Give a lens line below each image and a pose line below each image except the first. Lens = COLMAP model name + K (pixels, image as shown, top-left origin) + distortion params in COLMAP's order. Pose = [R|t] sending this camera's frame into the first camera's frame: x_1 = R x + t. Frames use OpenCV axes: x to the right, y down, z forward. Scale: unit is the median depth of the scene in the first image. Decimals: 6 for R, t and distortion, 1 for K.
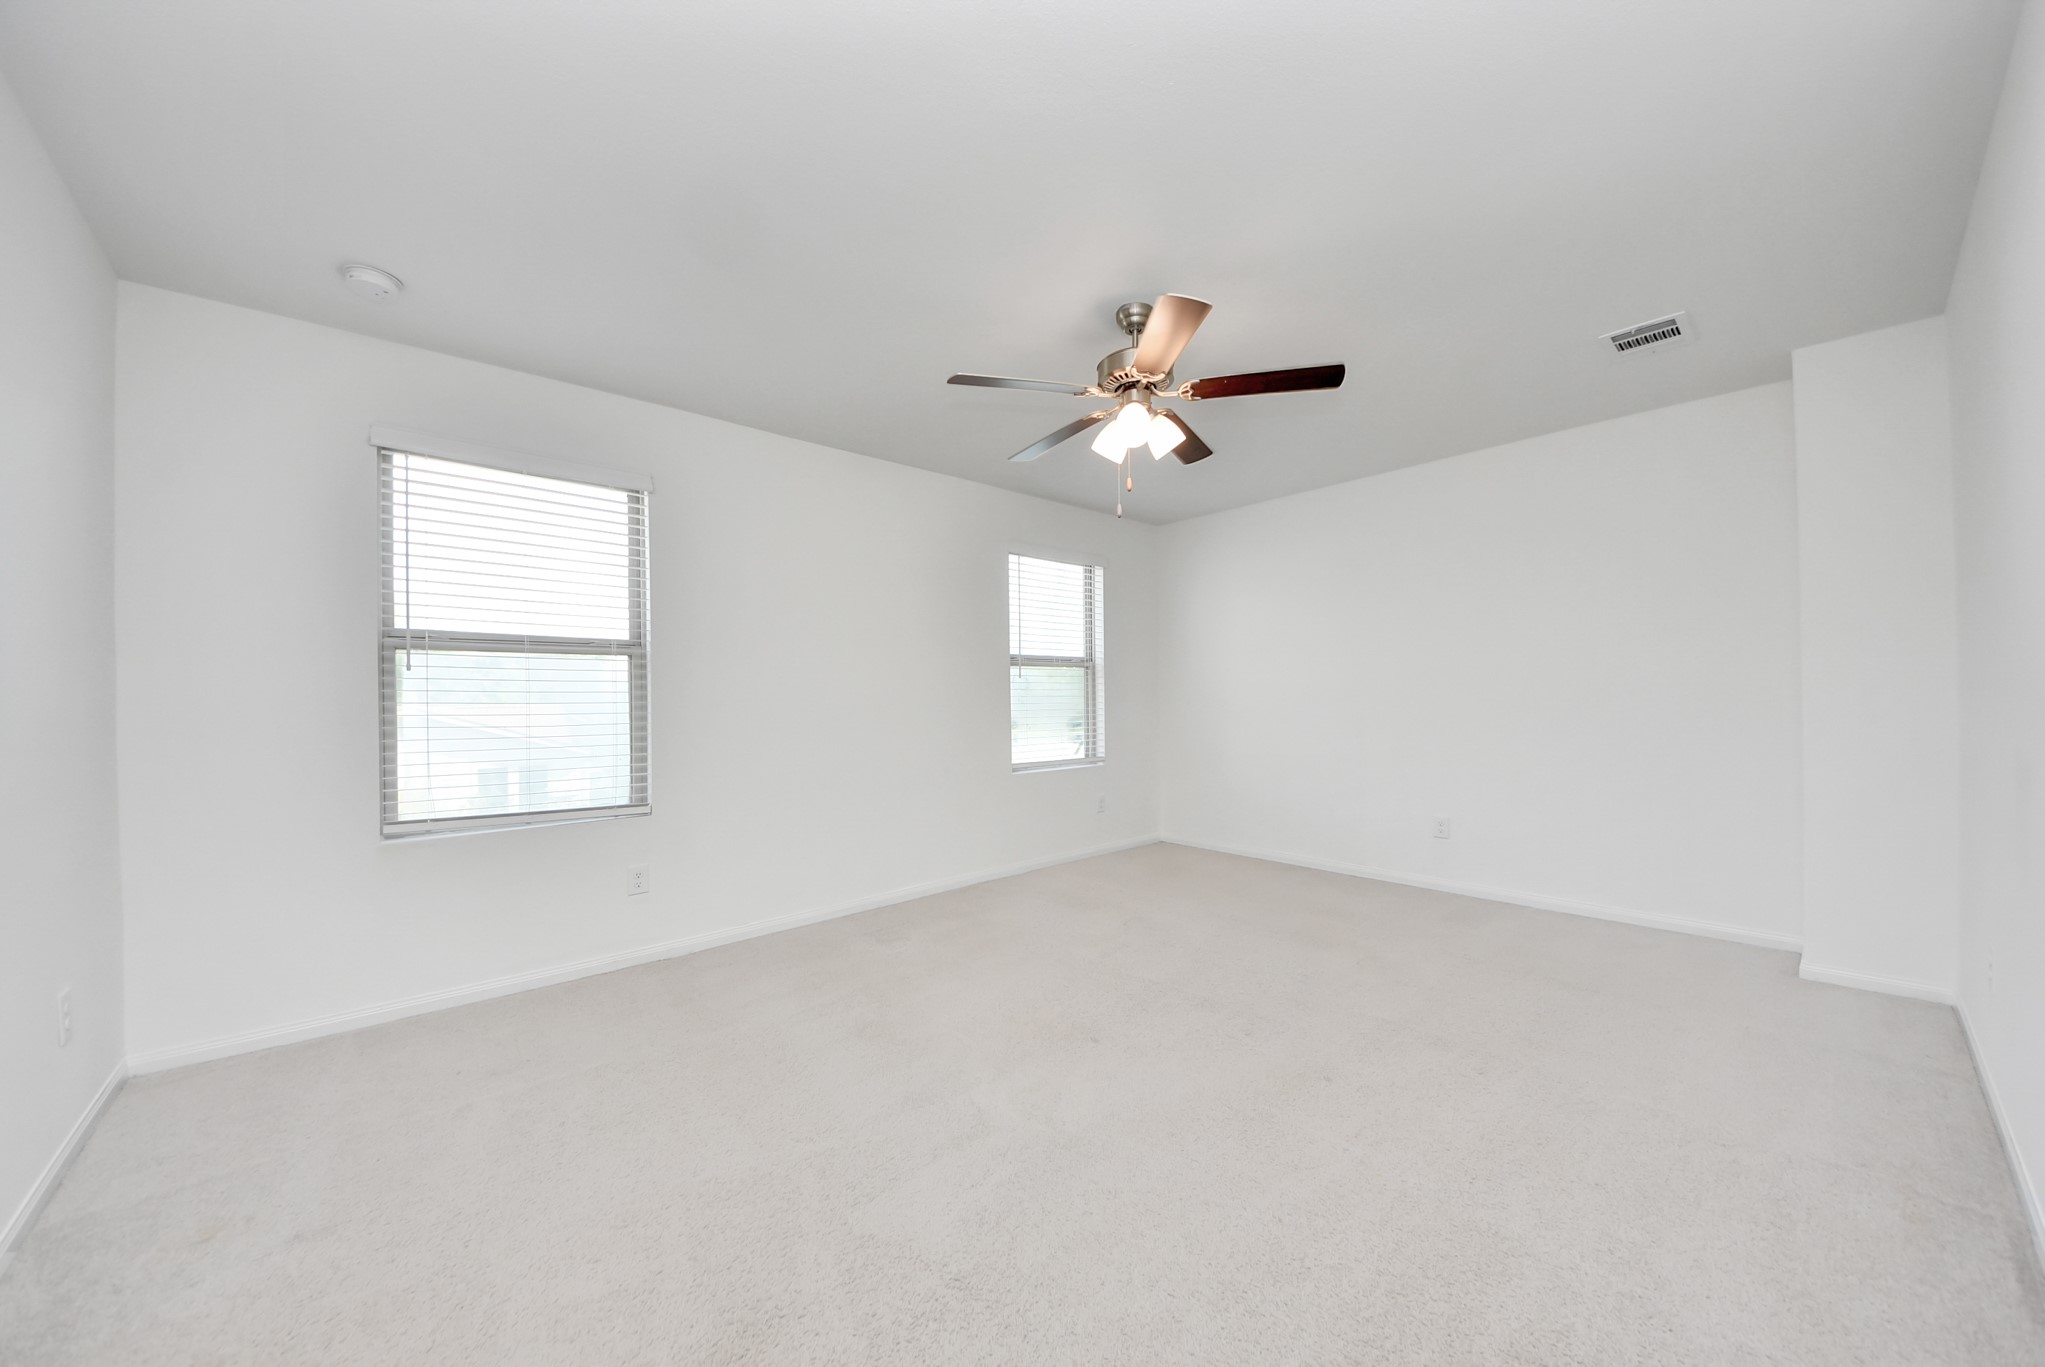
lens RADIAL K [[748.4, 0, 1033.4], [0, 748.4, 695.6], [0, 0, 1]] dist [0.043110, -0.026124]
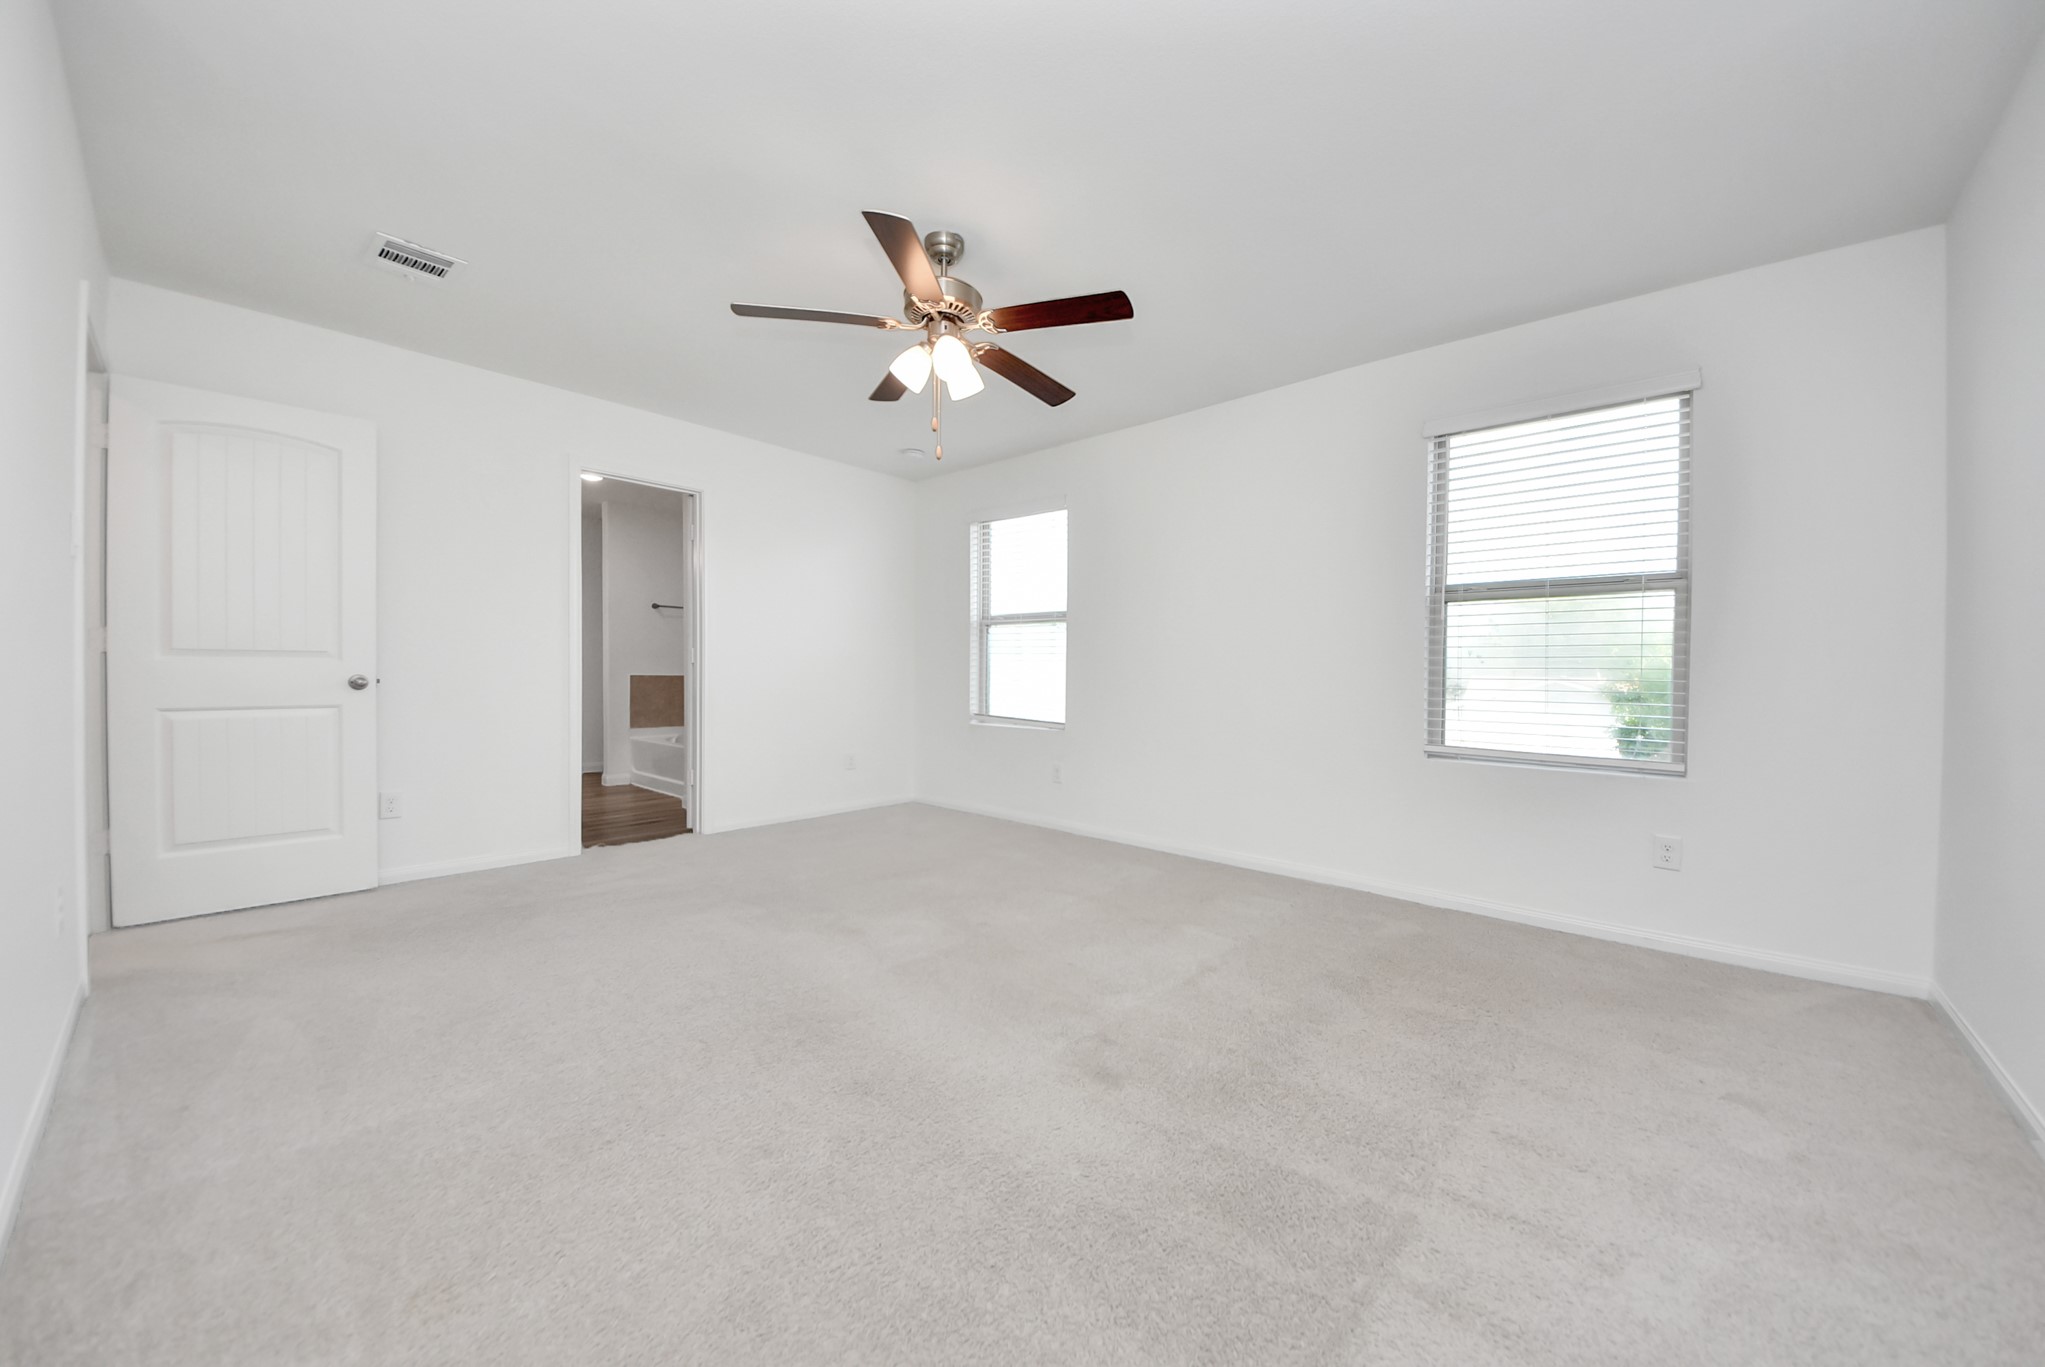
lens RADIAL K [[730.7, 0, 1024.4], [0, 730.7, 651.2], [0, 0, 1]] dist [-0.000410, -0.000018]
pose [[0.101249, 0.003934, -0.994853, 0.240950], [0.018027, 0.999821, 0.005788, -0.001902], [0.994698, -0.018521, 0.101160, 0.218320]]
